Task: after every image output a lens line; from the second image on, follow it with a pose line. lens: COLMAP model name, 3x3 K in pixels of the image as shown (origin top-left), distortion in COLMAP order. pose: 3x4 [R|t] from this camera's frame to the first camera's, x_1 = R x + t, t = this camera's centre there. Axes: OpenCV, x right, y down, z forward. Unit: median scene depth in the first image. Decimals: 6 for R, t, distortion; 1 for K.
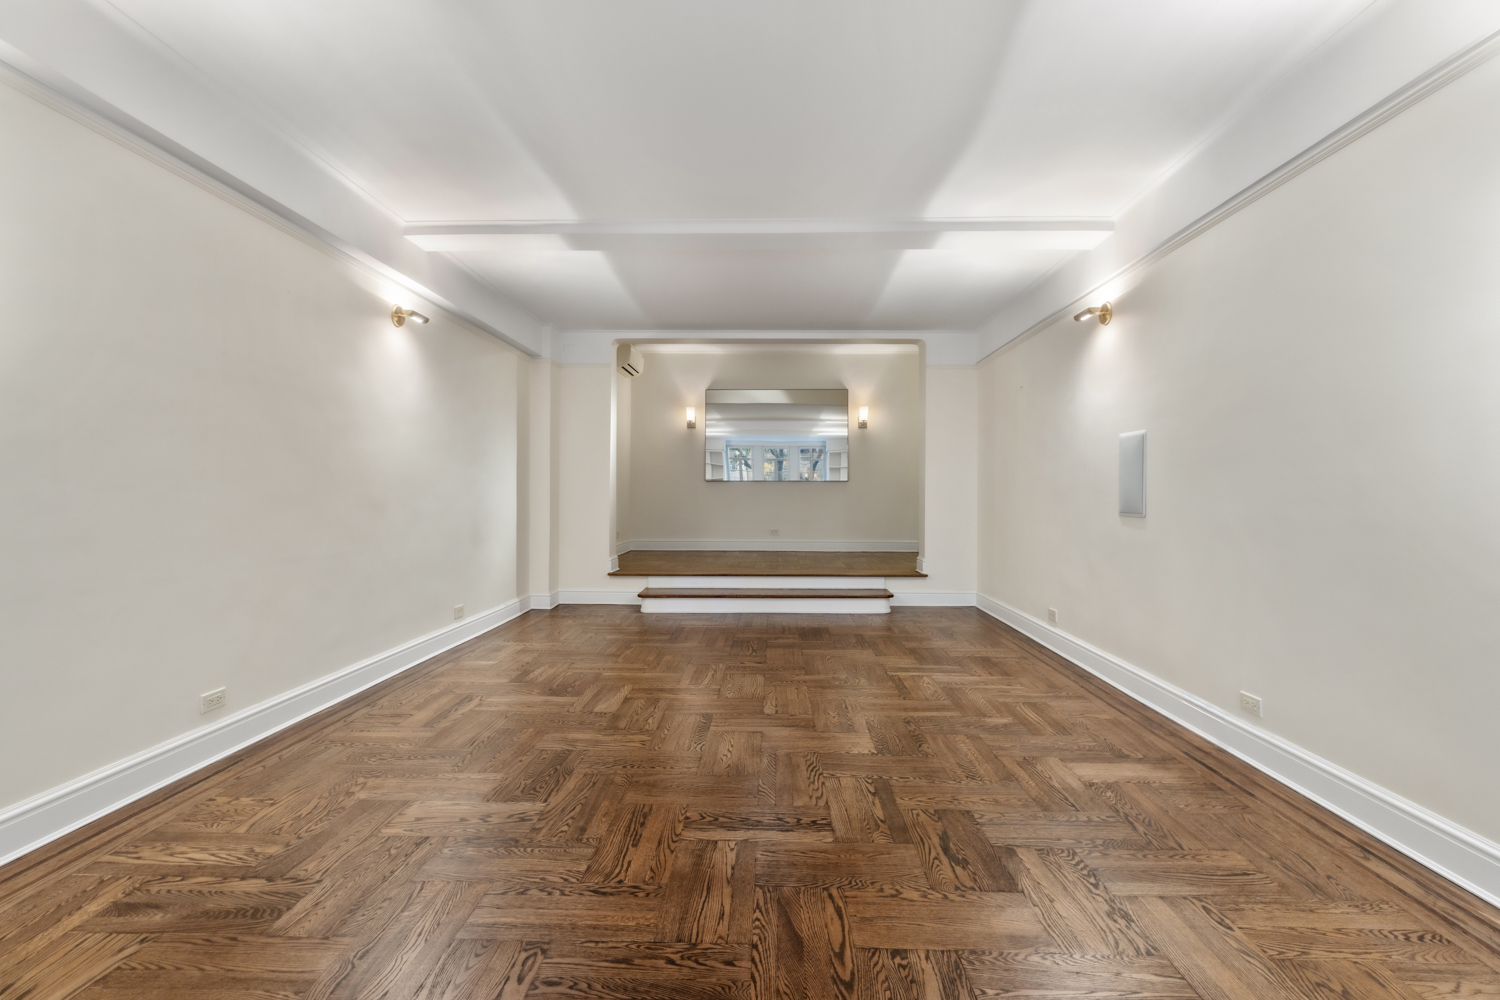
lens RADIAL K [[686.4, 0, 752.2], [0, 686.4, 499.5], [0, 0, 1]] dist [-0.002450, -0.000147]
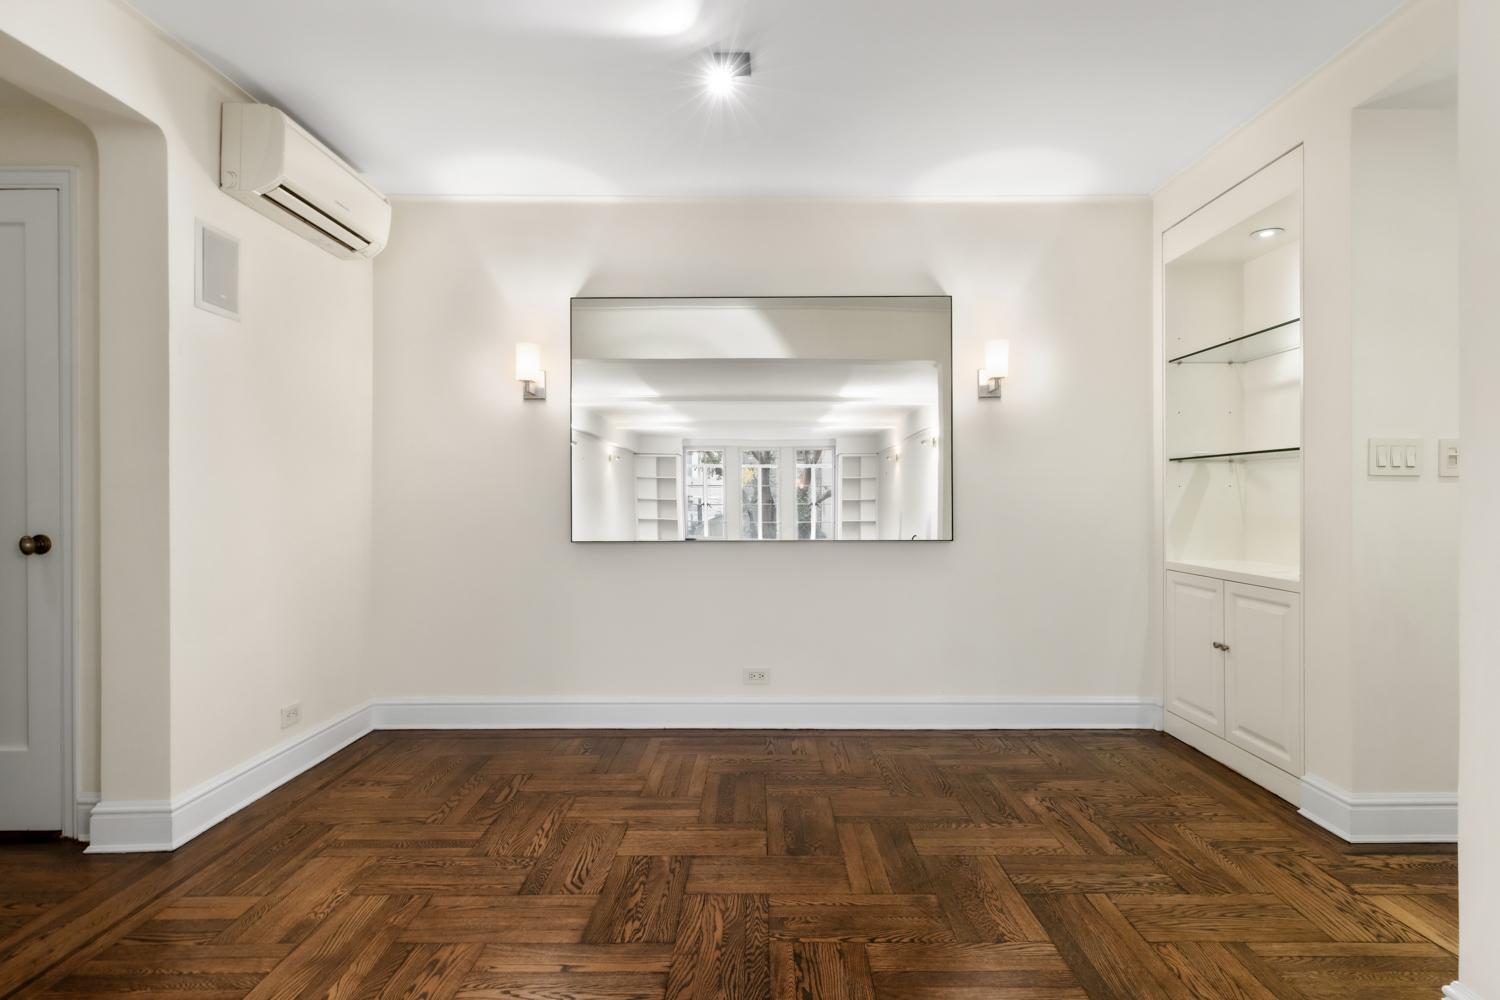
lens RADIAL K [[817.7, 0, 752.0], [0, 817.7, 512.3], [0, 0, 1]] dist [0.001806, 0.000101]
pose [[0.999692, -0.007985, 0.023514, 0.019220], [0.007919, 0.999964, 0.002900, -0.042973], [-0.023536, -0.002713, 0.999719, 0.543120]]
